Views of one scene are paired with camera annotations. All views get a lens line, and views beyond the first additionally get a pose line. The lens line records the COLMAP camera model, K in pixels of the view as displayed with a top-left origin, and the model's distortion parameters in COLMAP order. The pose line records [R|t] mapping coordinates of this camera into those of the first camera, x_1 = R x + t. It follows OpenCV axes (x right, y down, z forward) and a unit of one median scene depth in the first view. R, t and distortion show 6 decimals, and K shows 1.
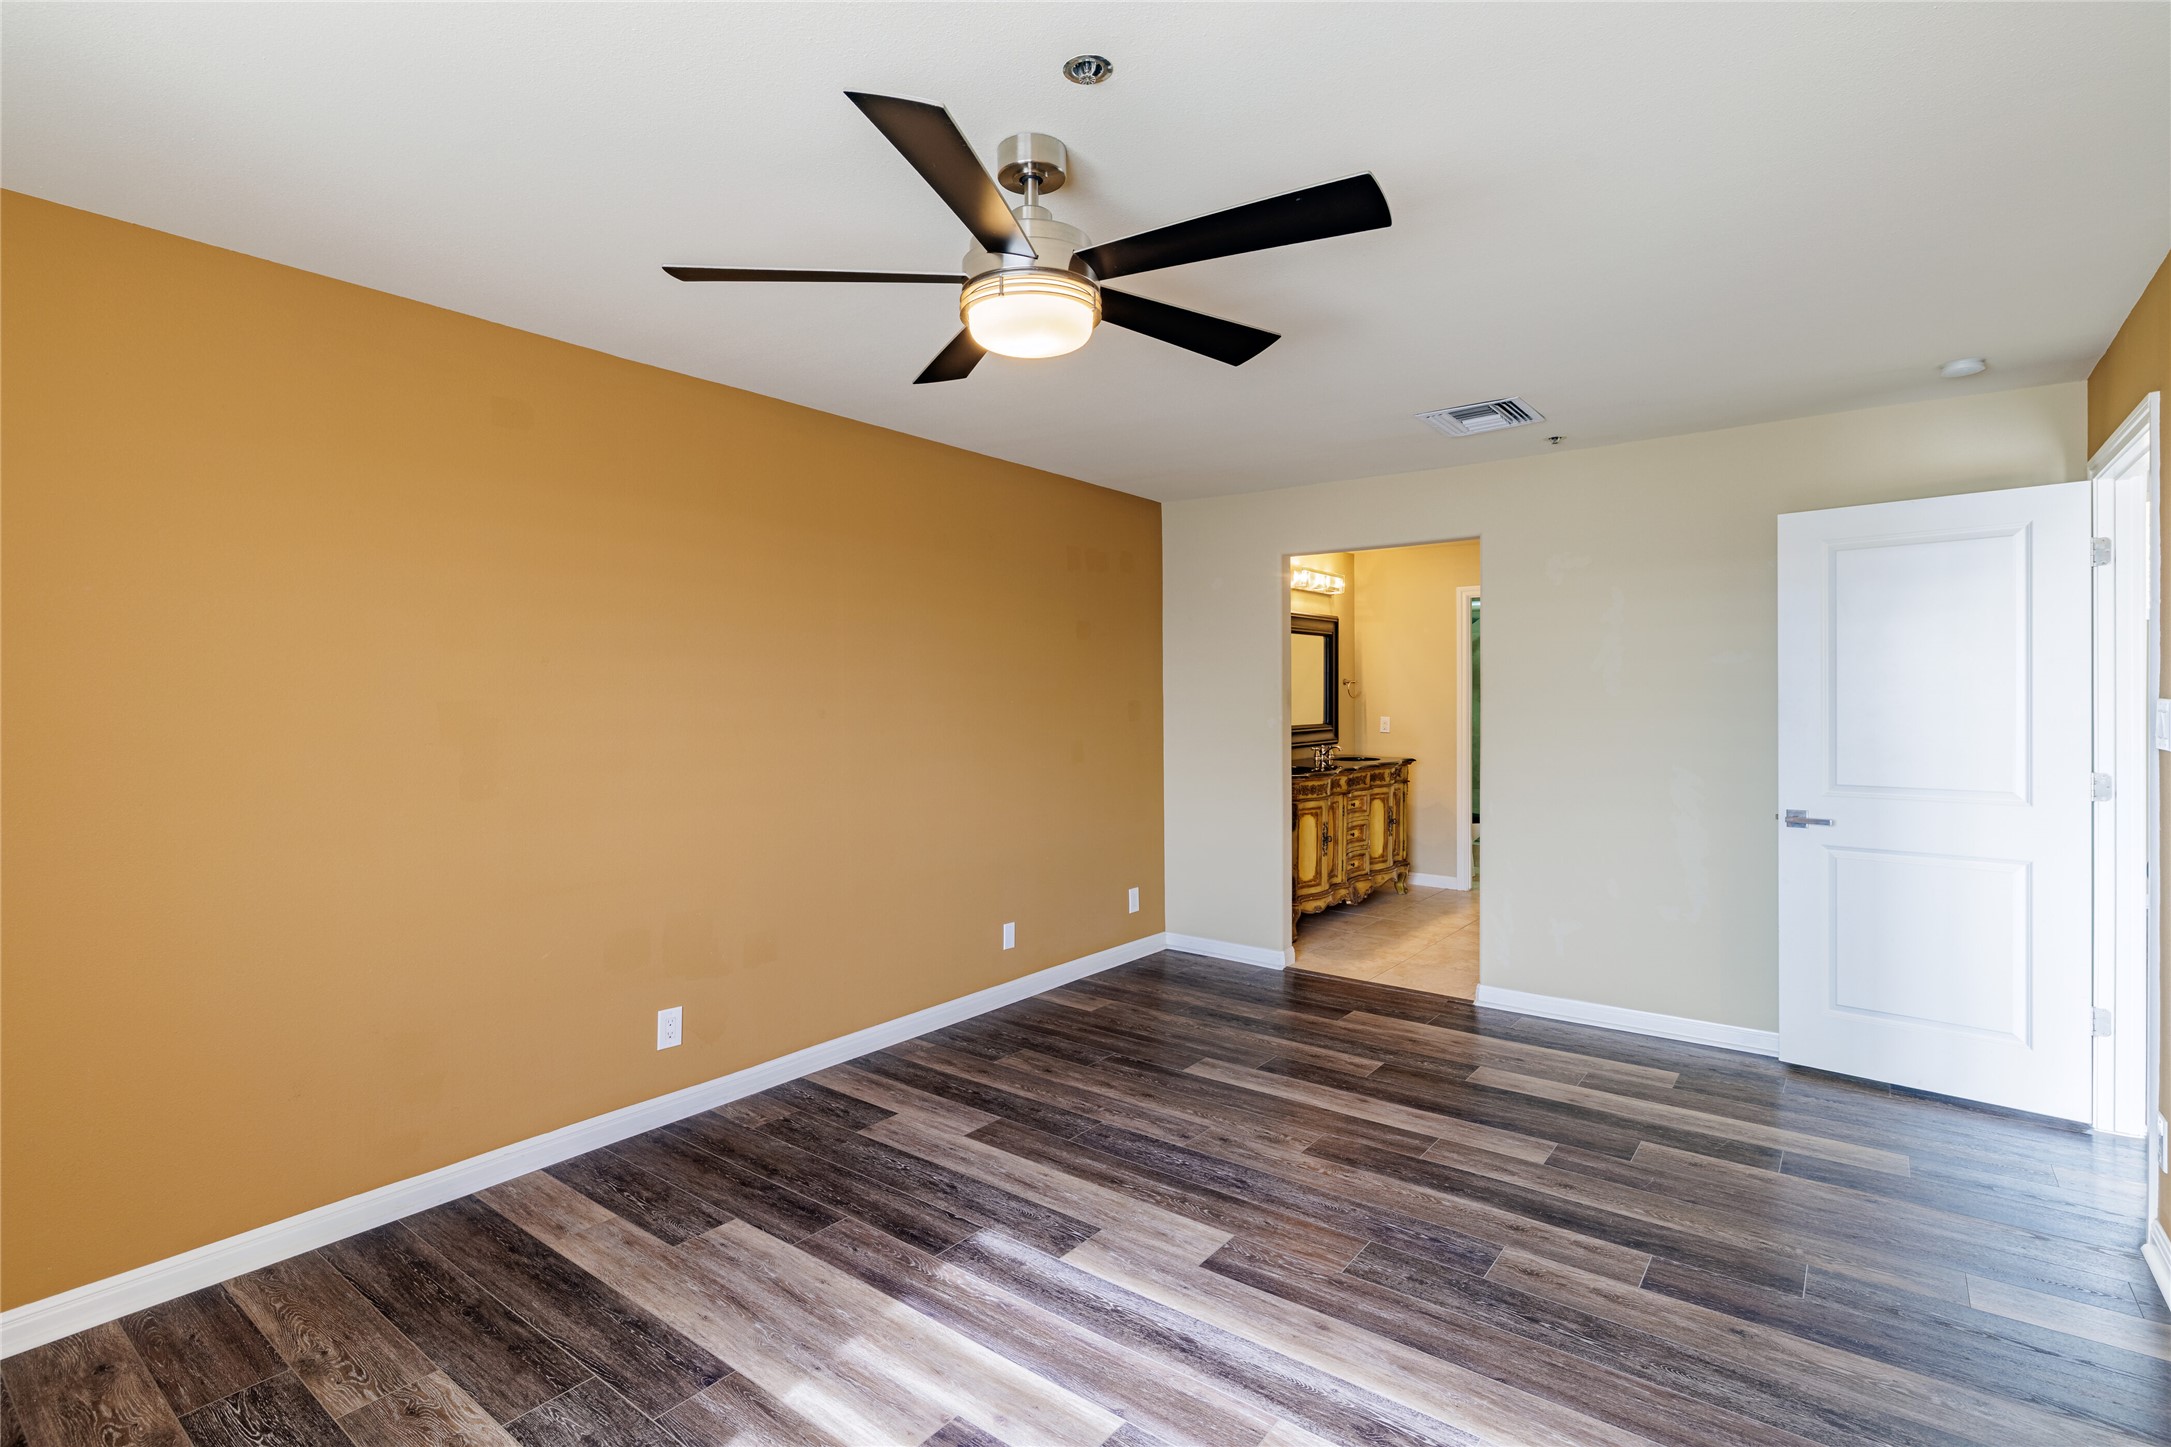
lens RADIAL K [[1017.2, 0, 1119.3], [0, 1017.2, 702.2], [0, 0, 1]] dist [-0.004233, 0.000118]
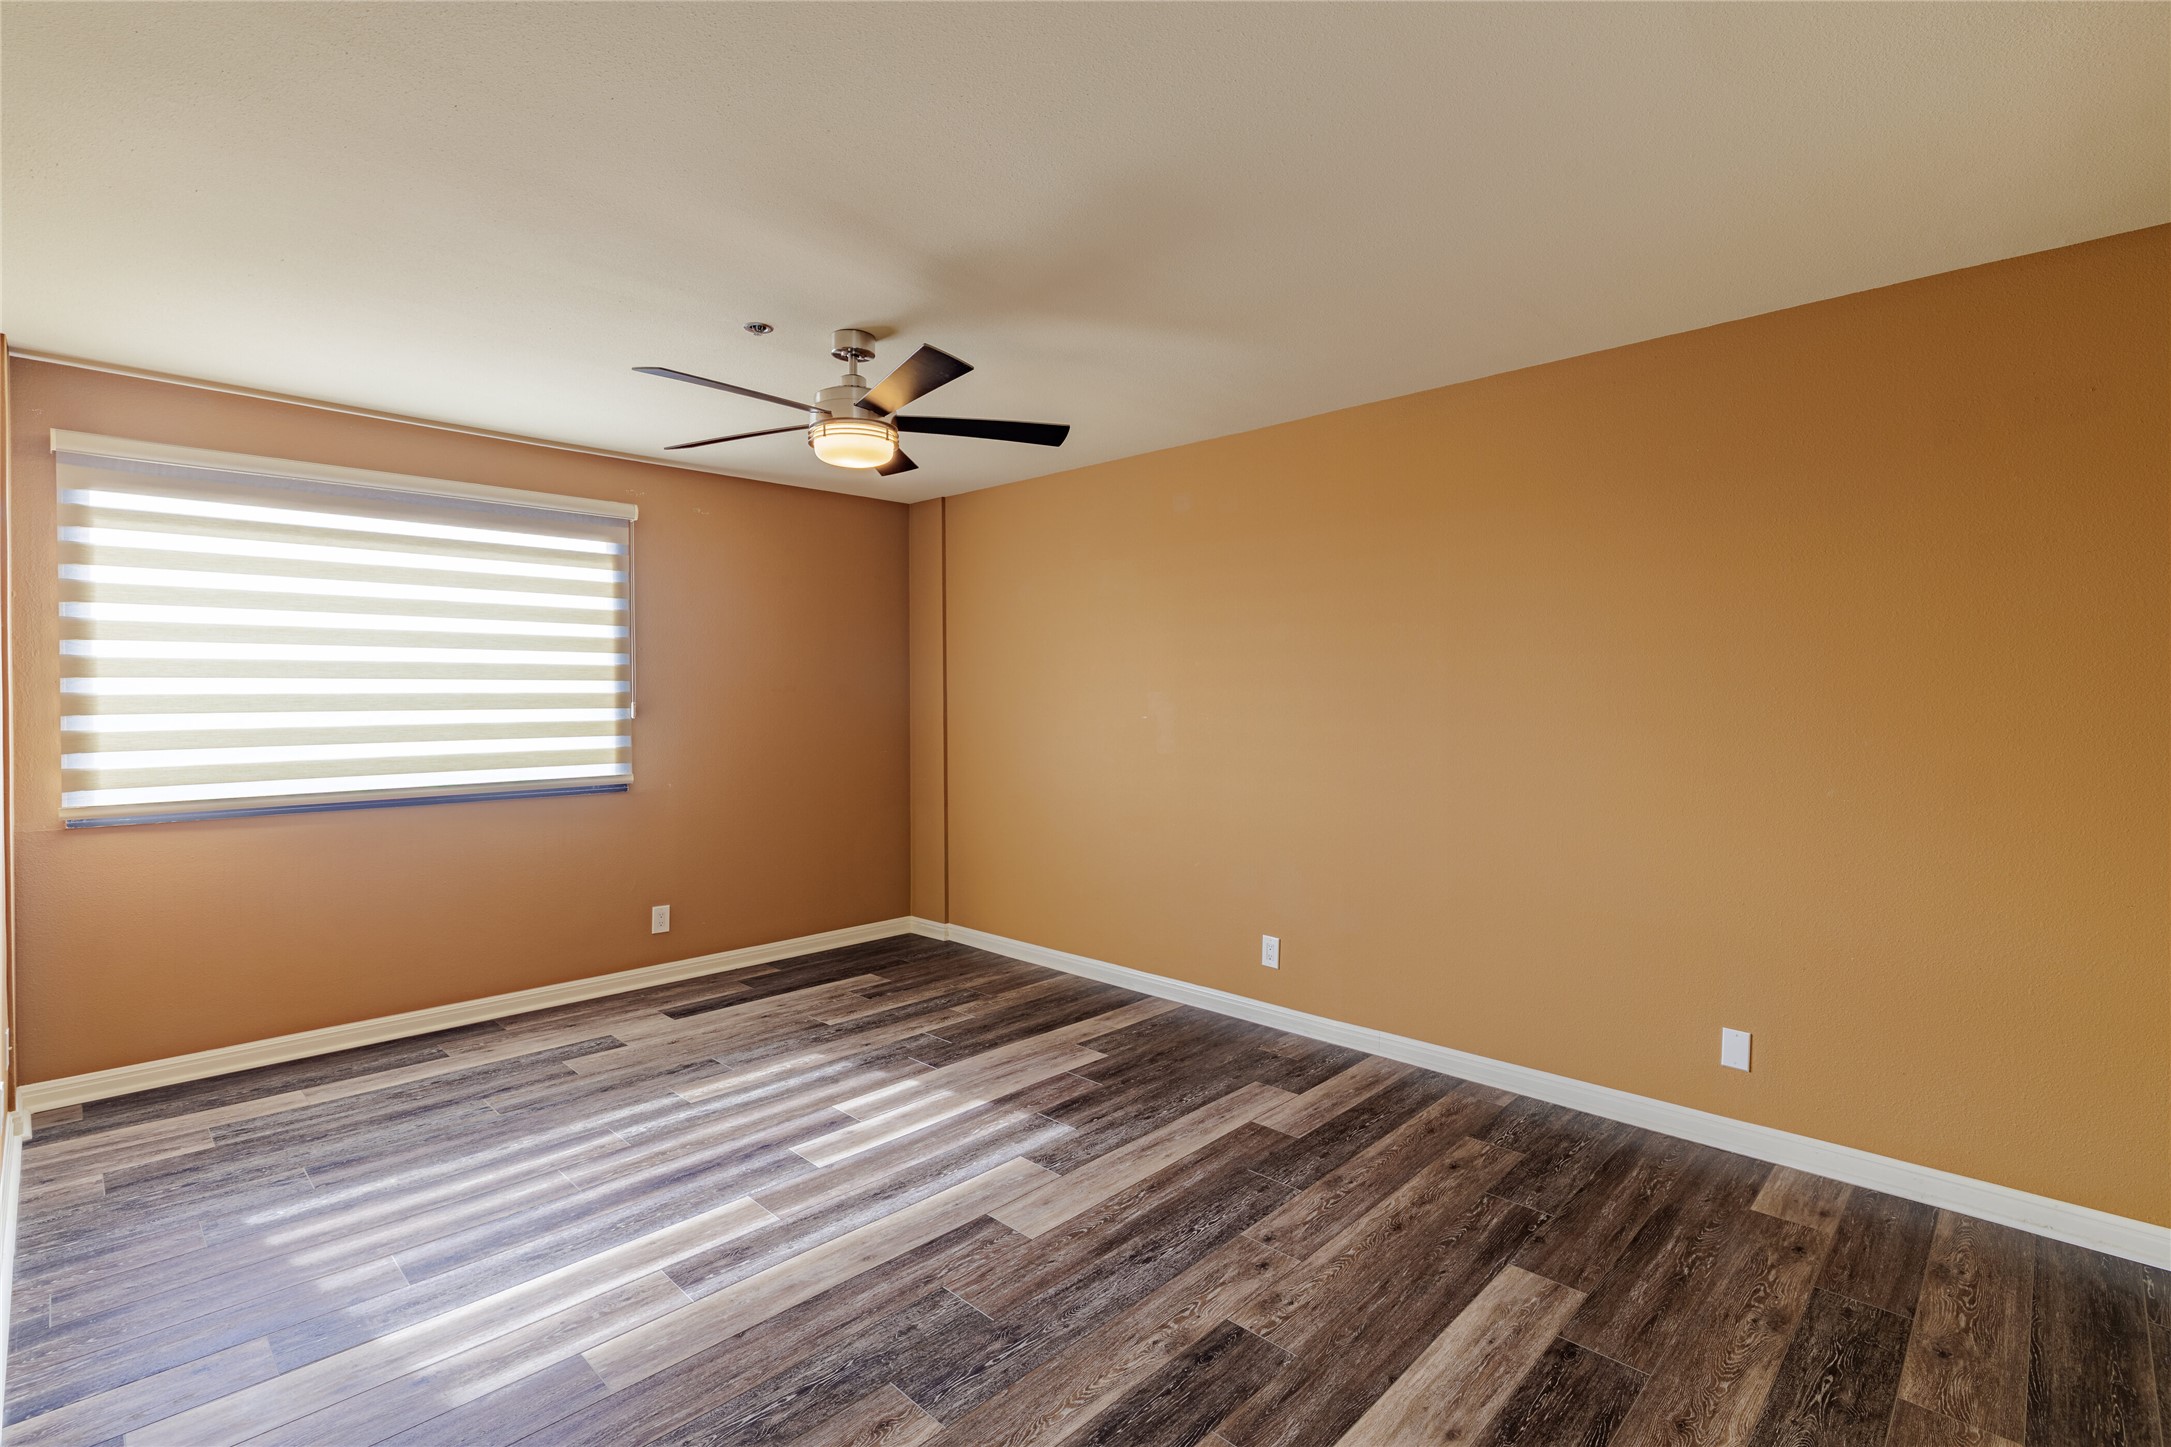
lens RADIAL K [[1017.2, 0, 1081.4], [0, 1017.2, 710.6], [0, 0, 1]] dist [-0.004233, 0.000118]
pose [[-0.134958, 0.018986, -0.990669, 0.993633], [-0.001205, 0.999813, 0.019325, -0.015031], [0.990851, 0.003802, -0.134909, 1.075694]]
